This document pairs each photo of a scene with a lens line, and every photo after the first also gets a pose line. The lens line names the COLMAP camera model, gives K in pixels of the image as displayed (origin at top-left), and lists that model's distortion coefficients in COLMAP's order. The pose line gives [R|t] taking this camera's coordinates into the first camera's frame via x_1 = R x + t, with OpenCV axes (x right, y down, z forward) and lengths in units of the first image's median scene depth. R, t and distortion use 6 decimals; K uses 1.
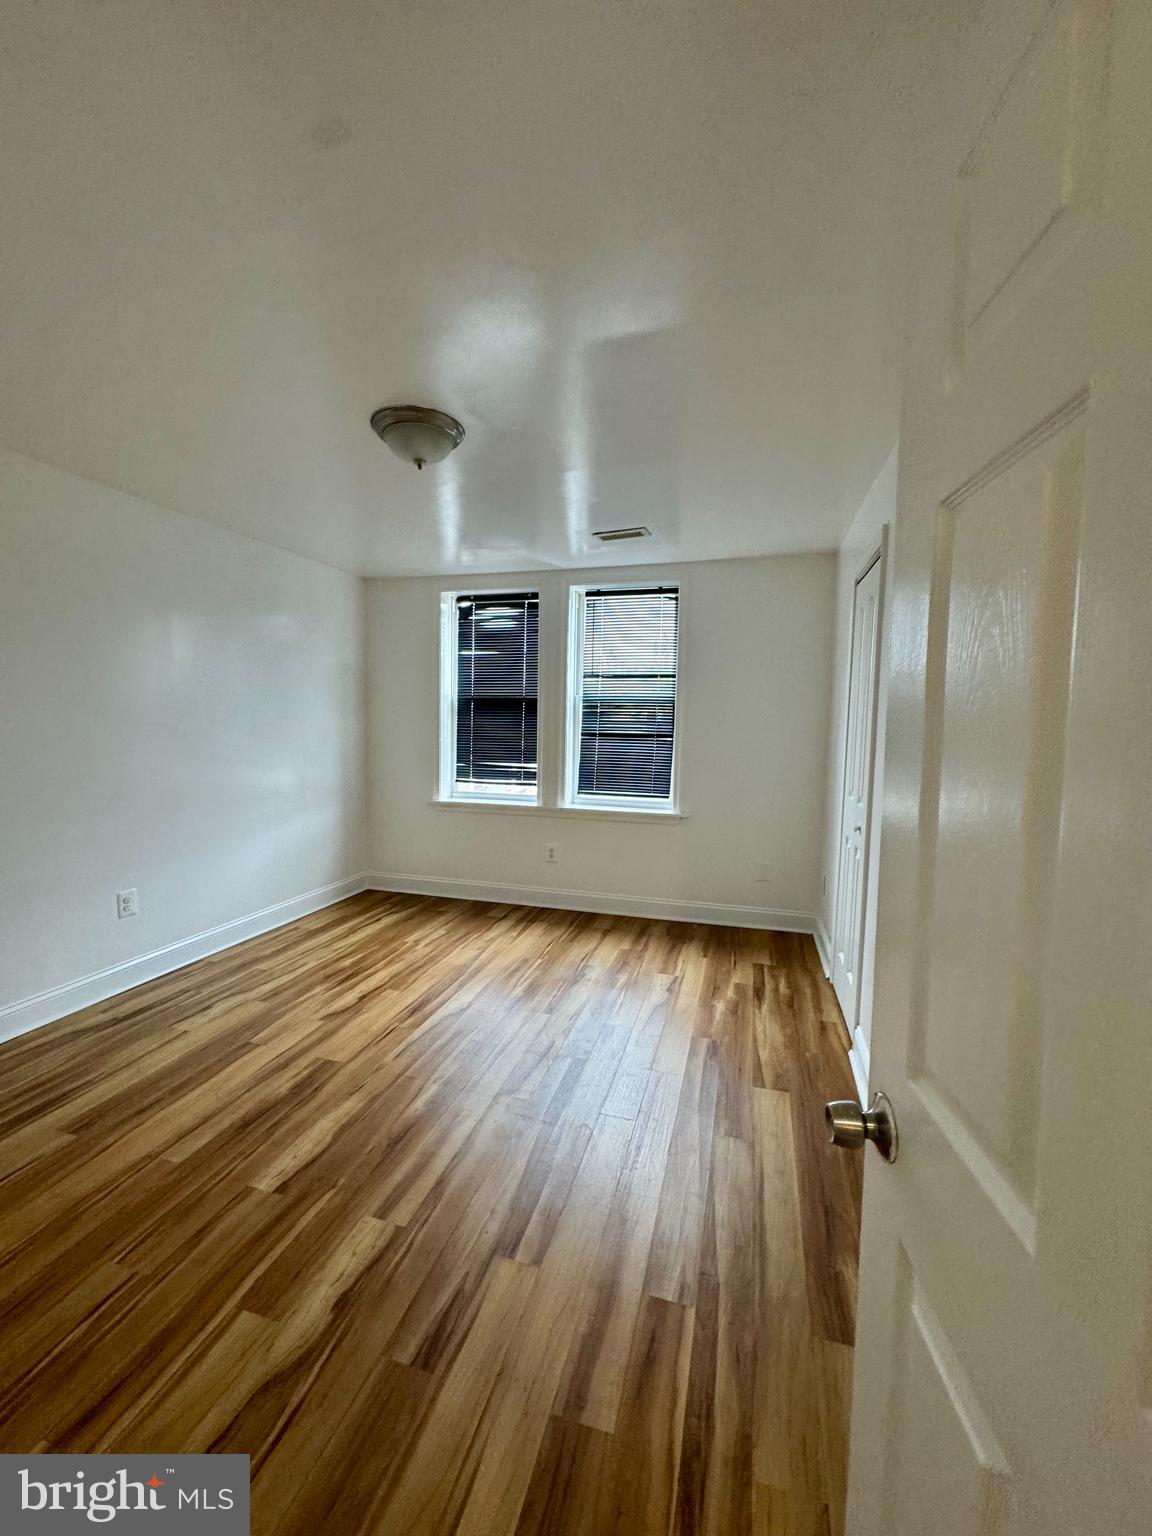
lens RADIAL K [[612.9, 0, 576.0], [0, 612.9, 768.0], [0, 0, 1]] dist [0.000328, 0.000120]
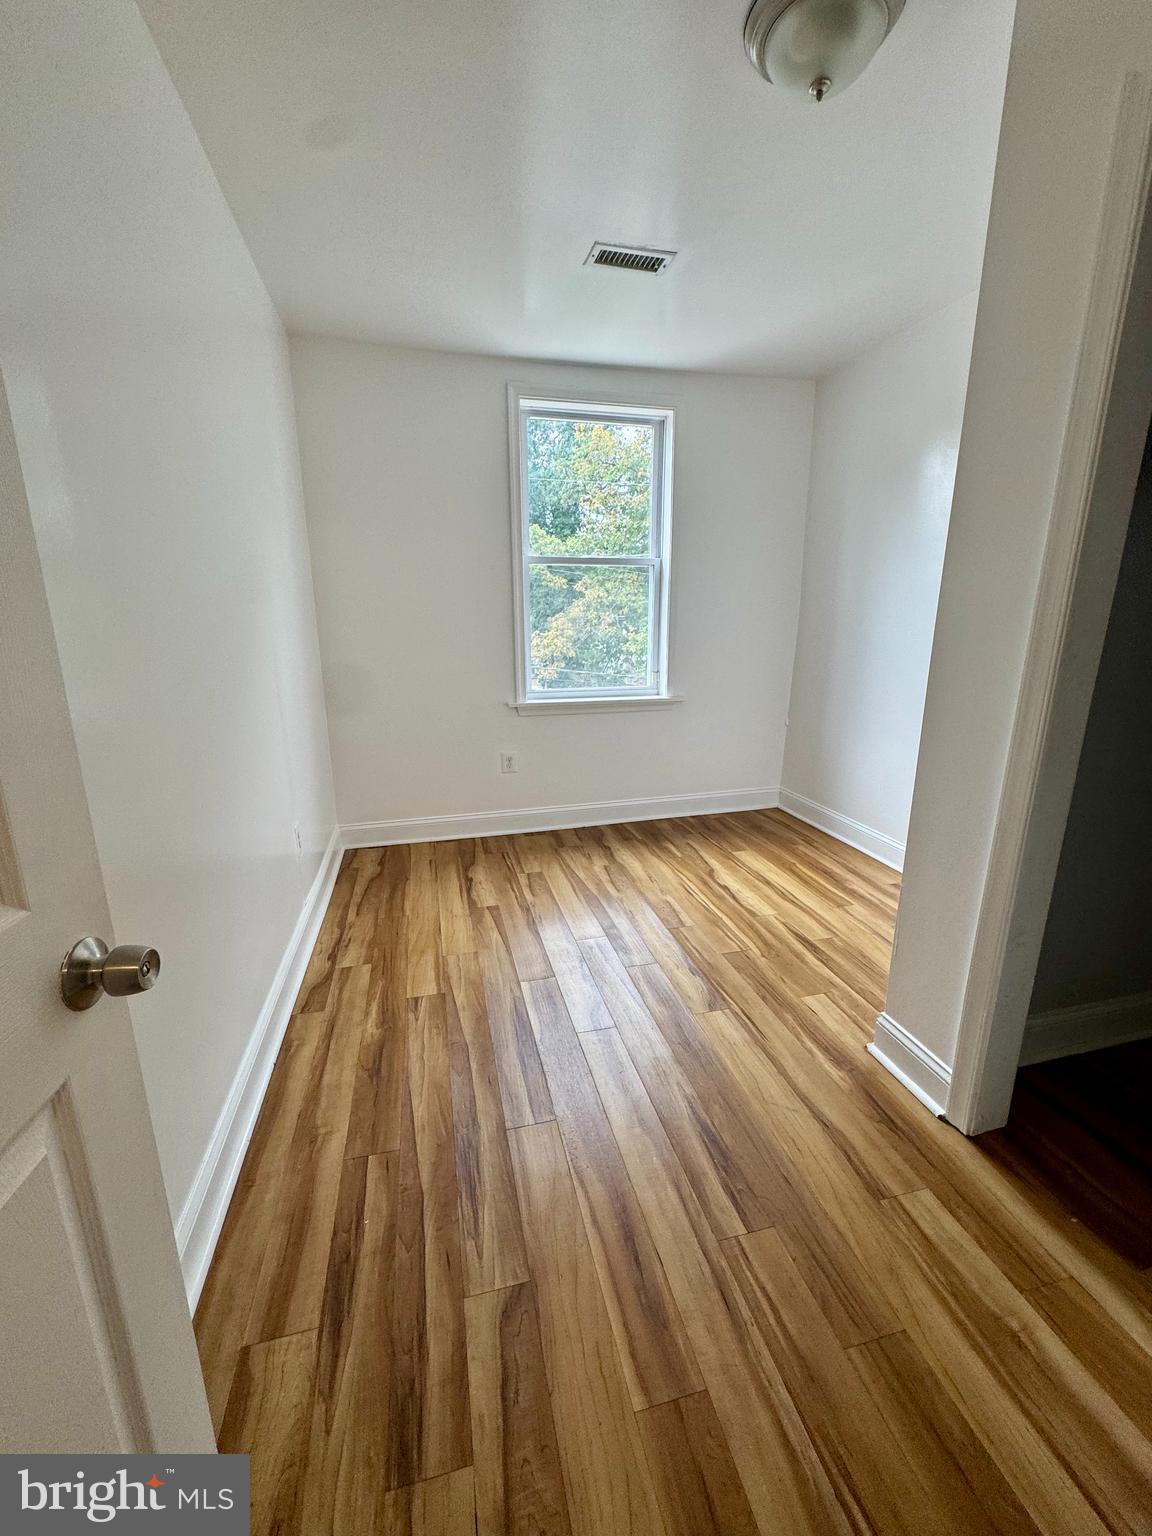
lens RADIAL K [[612.9, 0, 576.0], [0, 612.9, 768.0], [0, 0, 1]] dist [0.000328, 0.000120]
pose [[0.869725, -0.137683, 0.473943, -0.366767], [0.053817, 0.981030, 0.186236, -0.010777], [-0.490594, -0.136468, 0.860636, 0.267797]]
